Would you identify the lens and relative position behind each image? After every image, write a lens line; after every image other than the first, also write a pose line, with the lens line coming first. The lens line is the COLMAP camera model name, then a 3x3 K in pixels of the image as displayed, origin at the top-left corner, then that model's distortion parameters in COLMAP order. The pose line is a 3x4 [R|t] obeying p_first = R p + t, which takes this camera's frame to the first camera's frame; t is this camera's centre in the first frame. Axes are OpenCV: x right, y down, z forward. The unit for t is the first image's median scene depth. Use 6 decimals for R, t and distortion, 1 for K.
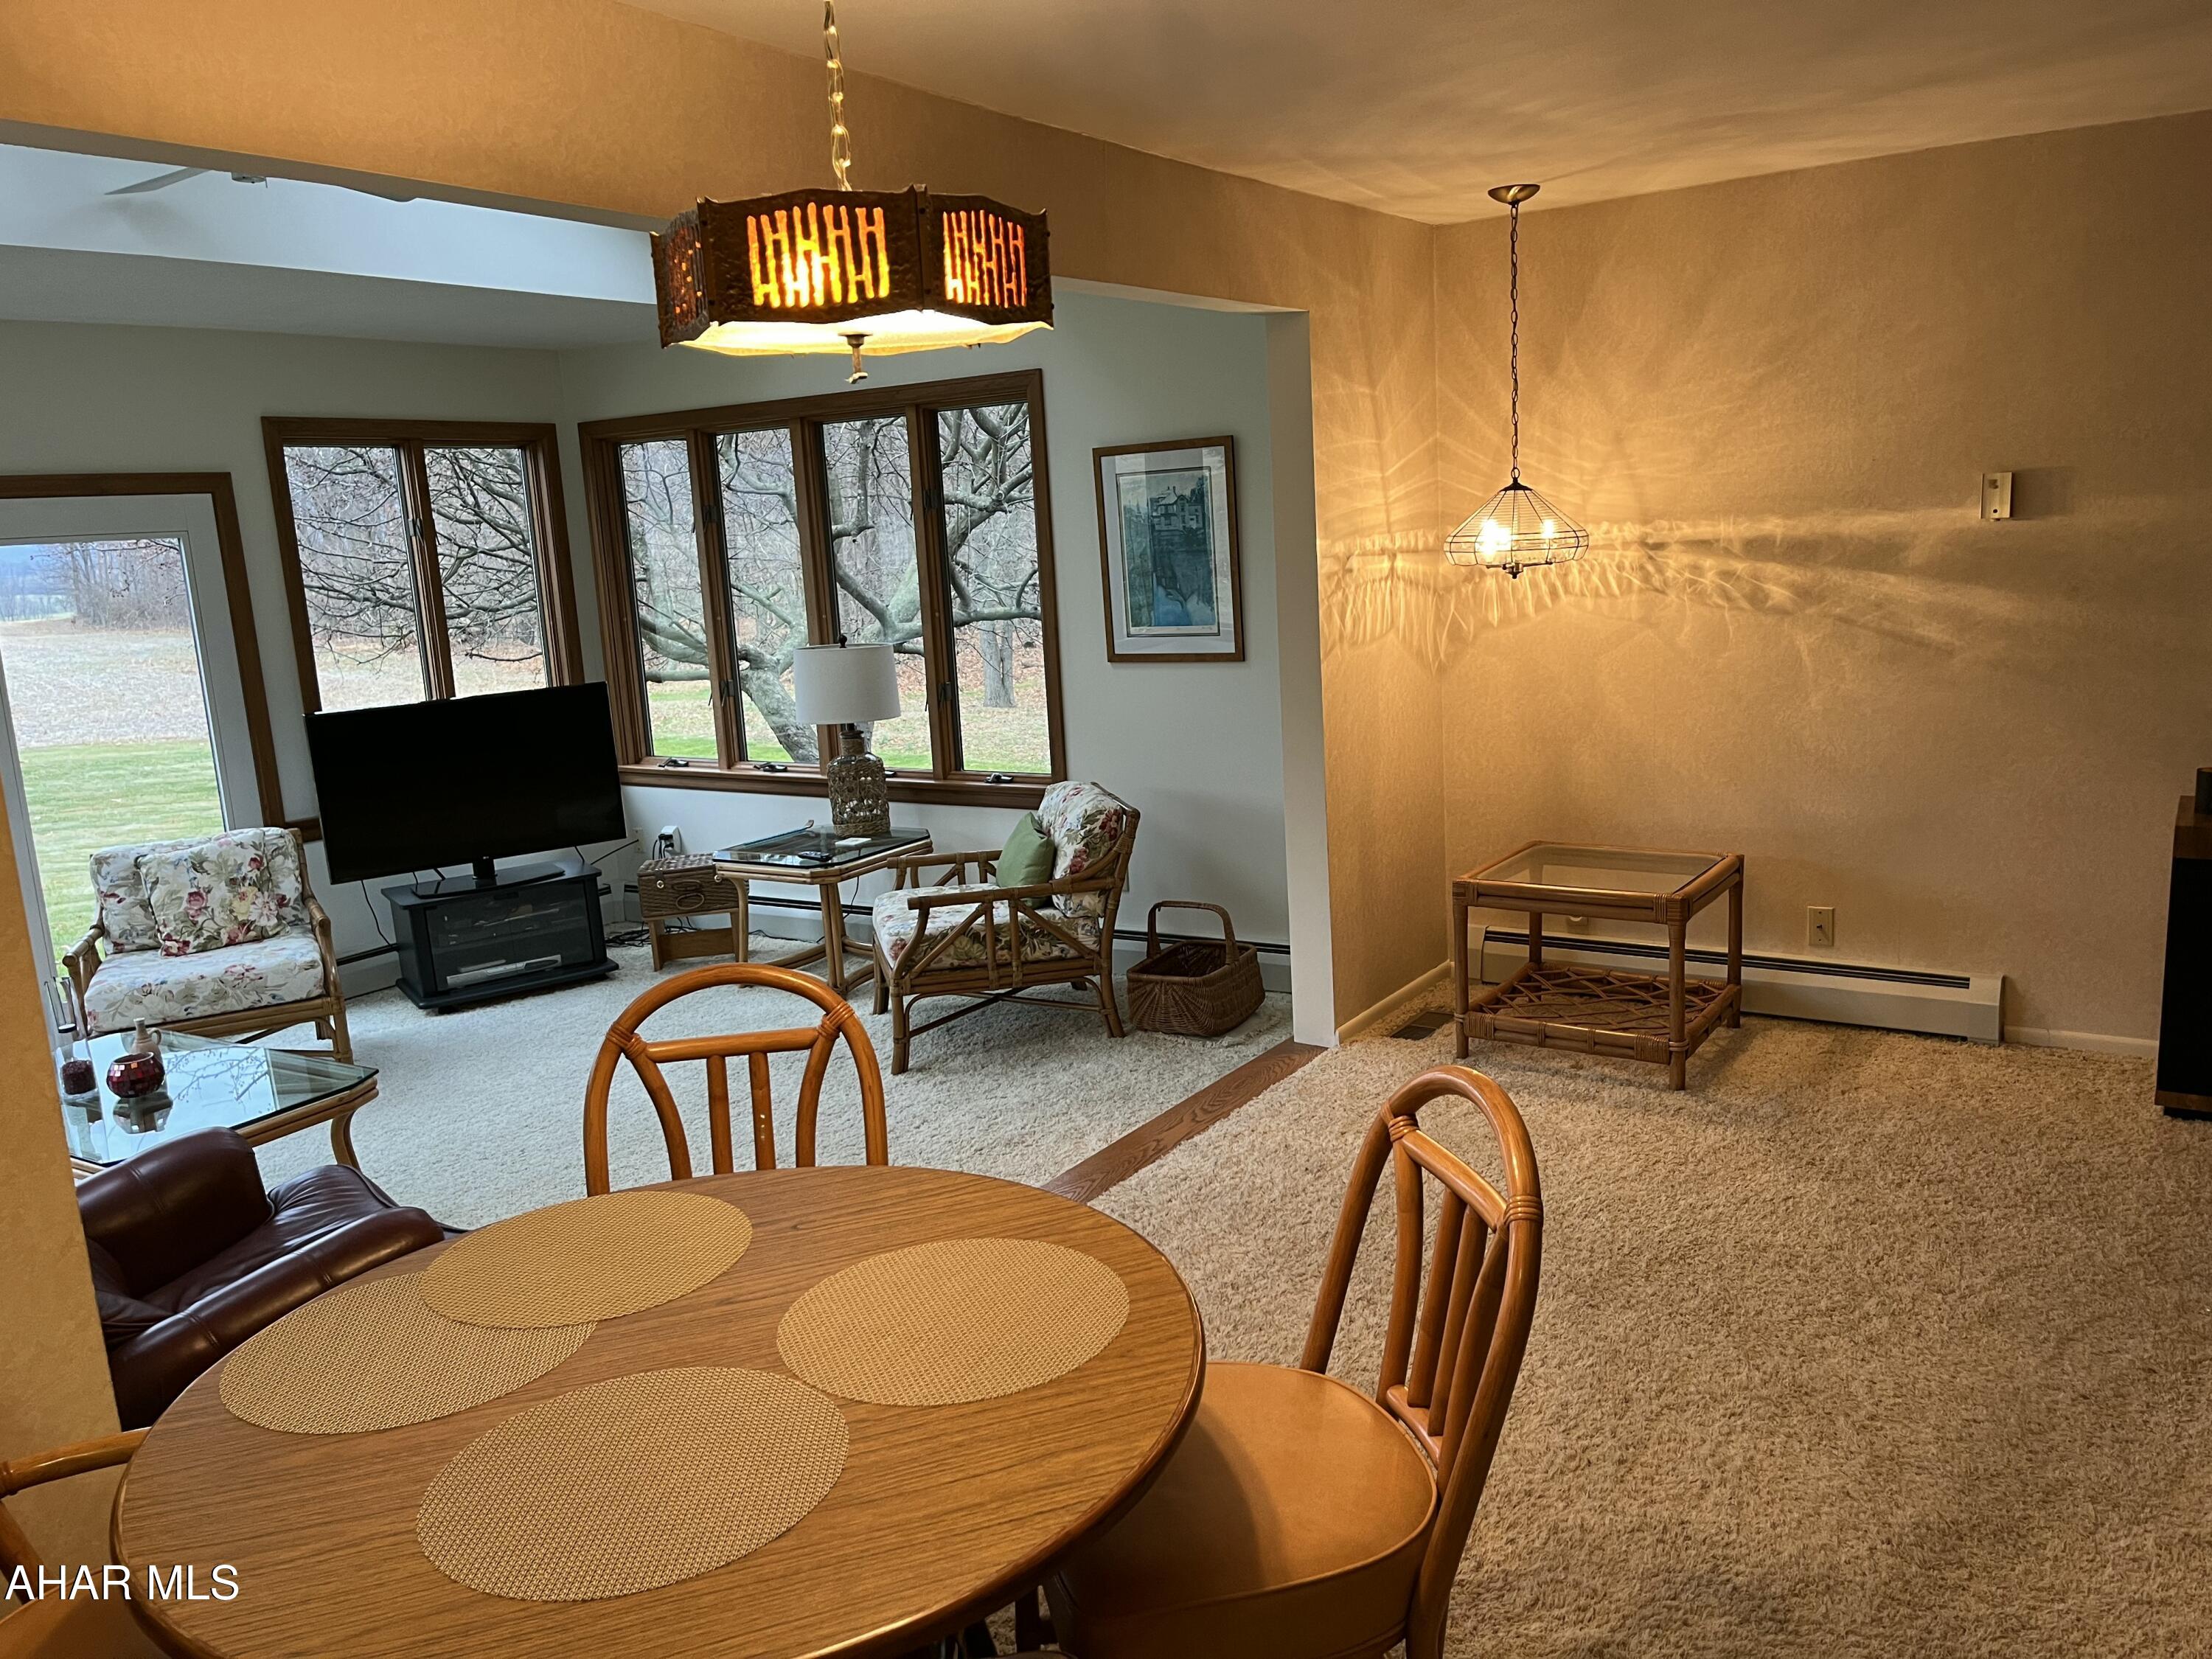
lens RADIAL K [[1680.9, 0, 1106.0], [0, 1680.9, 829.5], [0, 0, 1]] dist [0.077753, -0.116196]
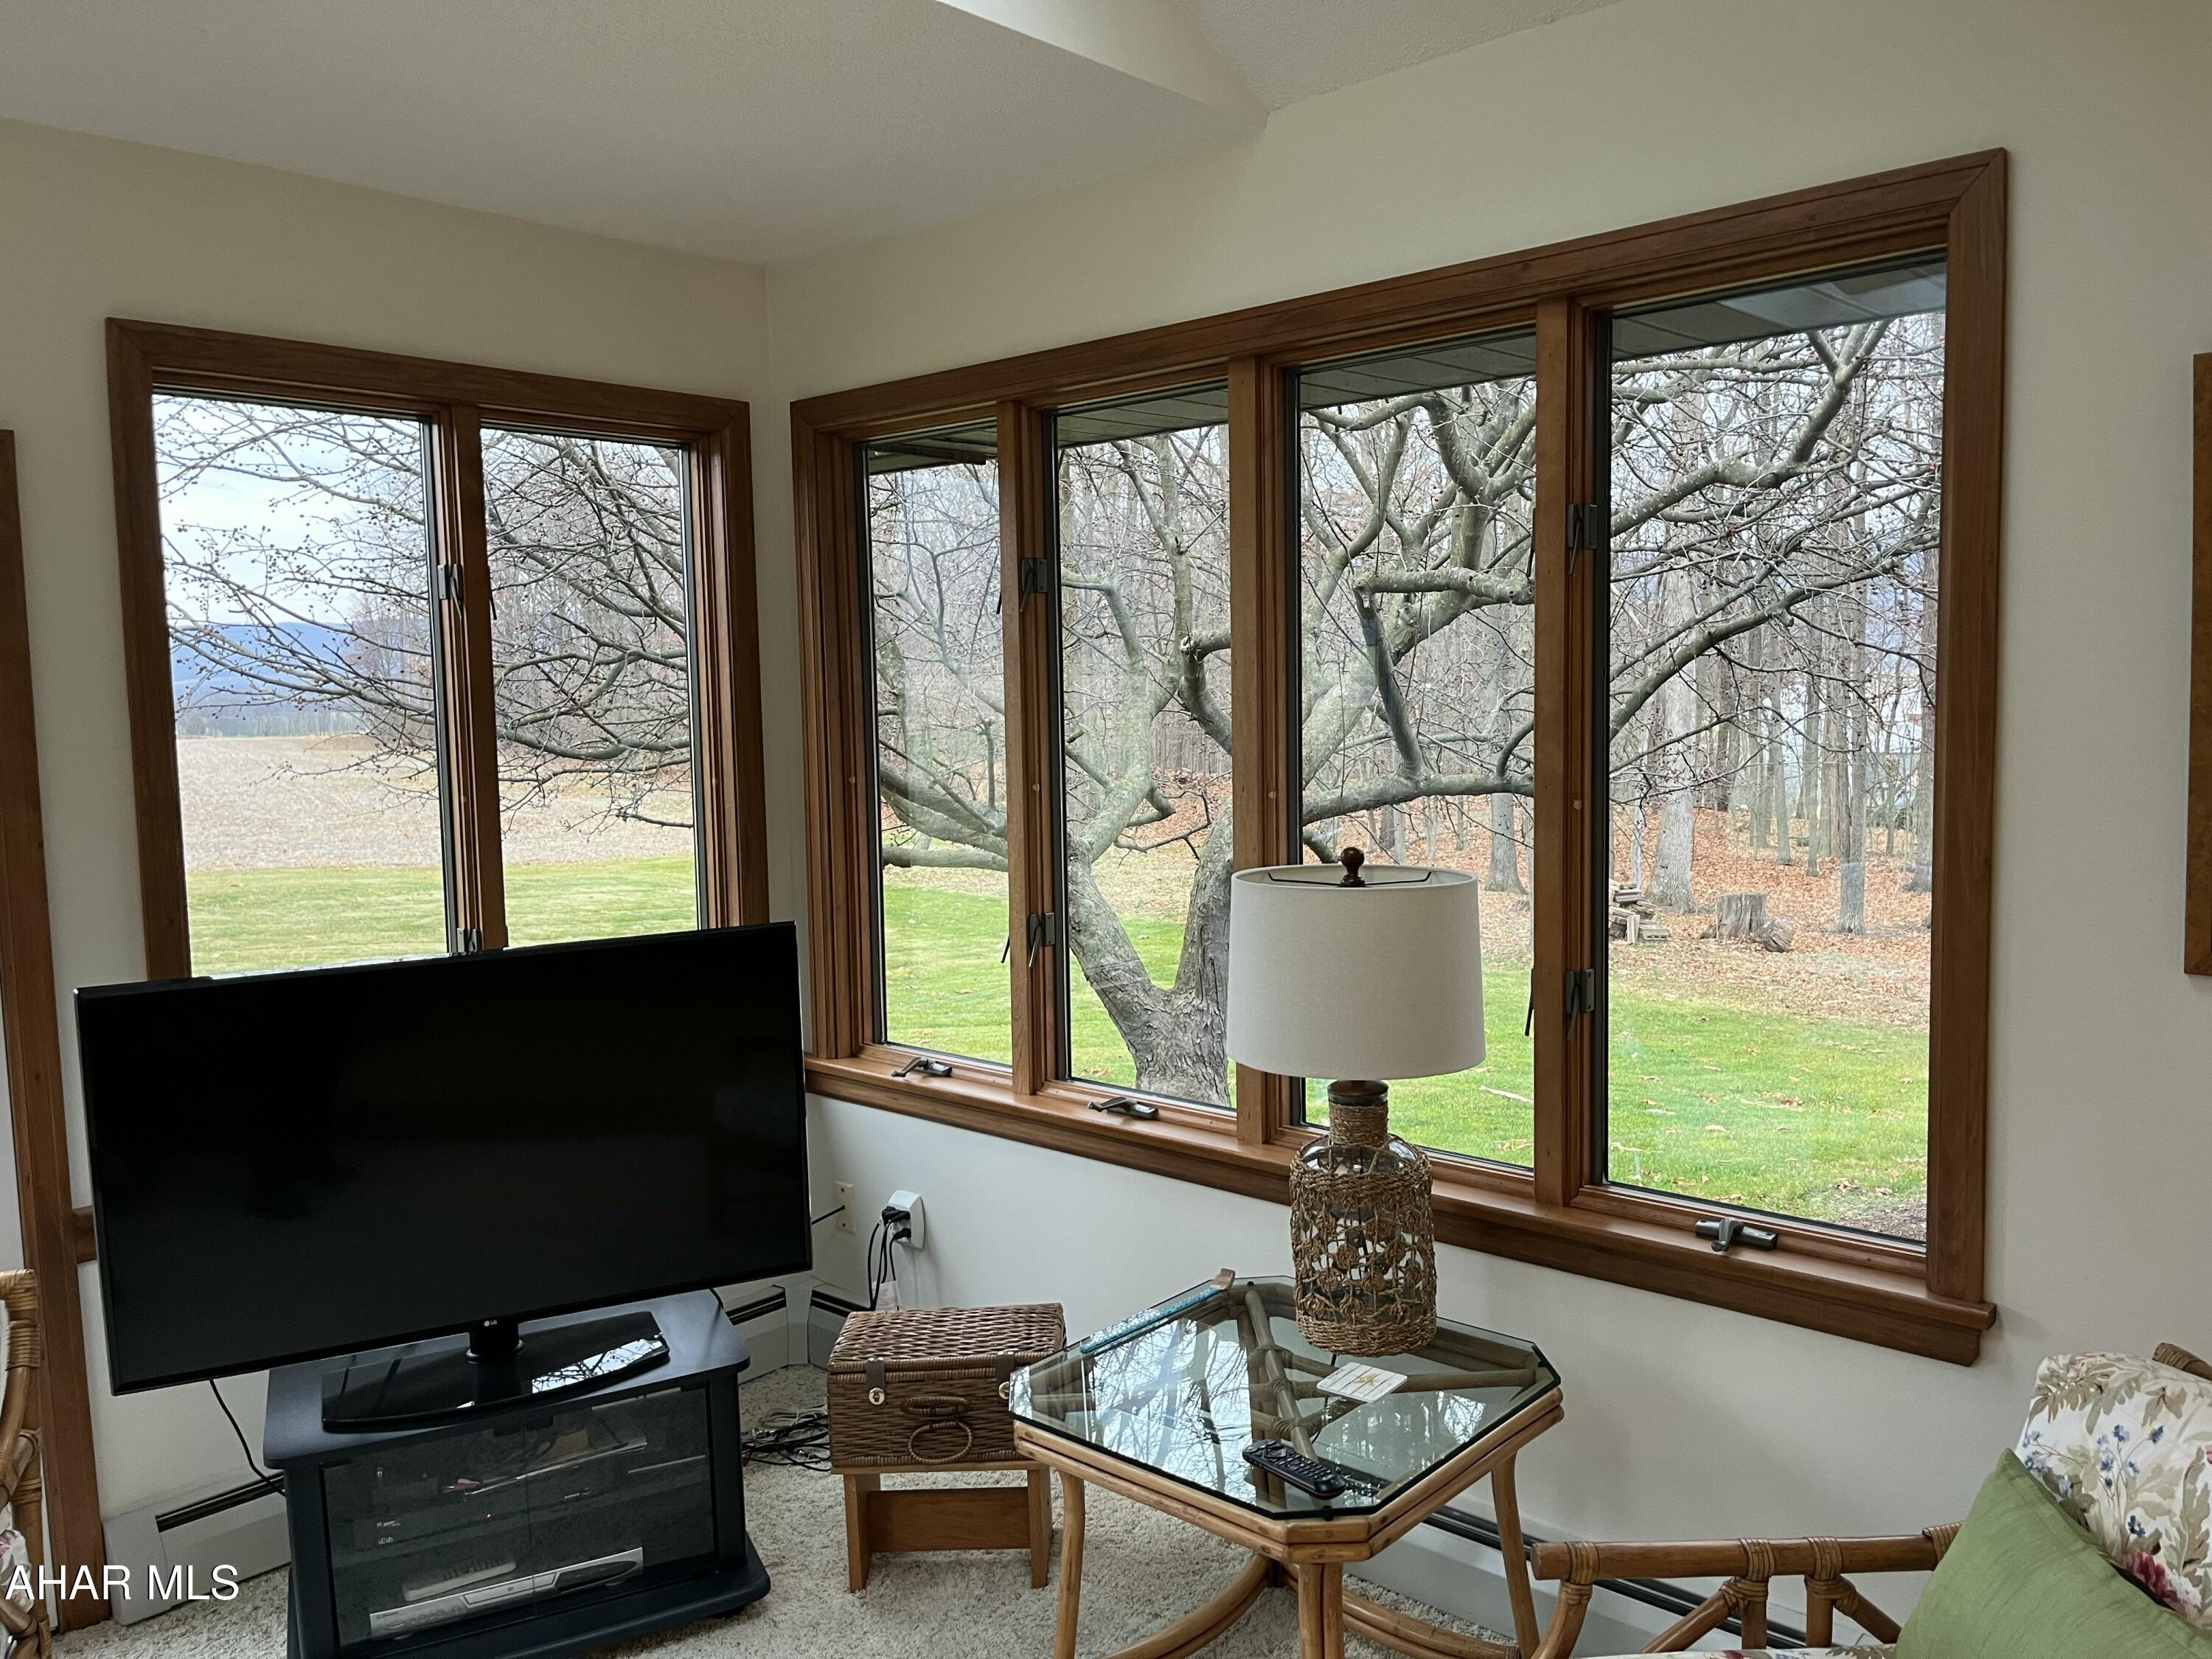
lens RADIAL K [[1680.9, 0, 1106.0], [0, 1680.9, 829.5], [0, 0, 1]] dist [0.077753, -0.116196]
pose [[0.989732, 0.046353, -0.135213, -0.140935], [-0.058245, 0.994646, -0.085365, -0.071487], [0.130532, 0.092364, 0.987132, 0.518137]]
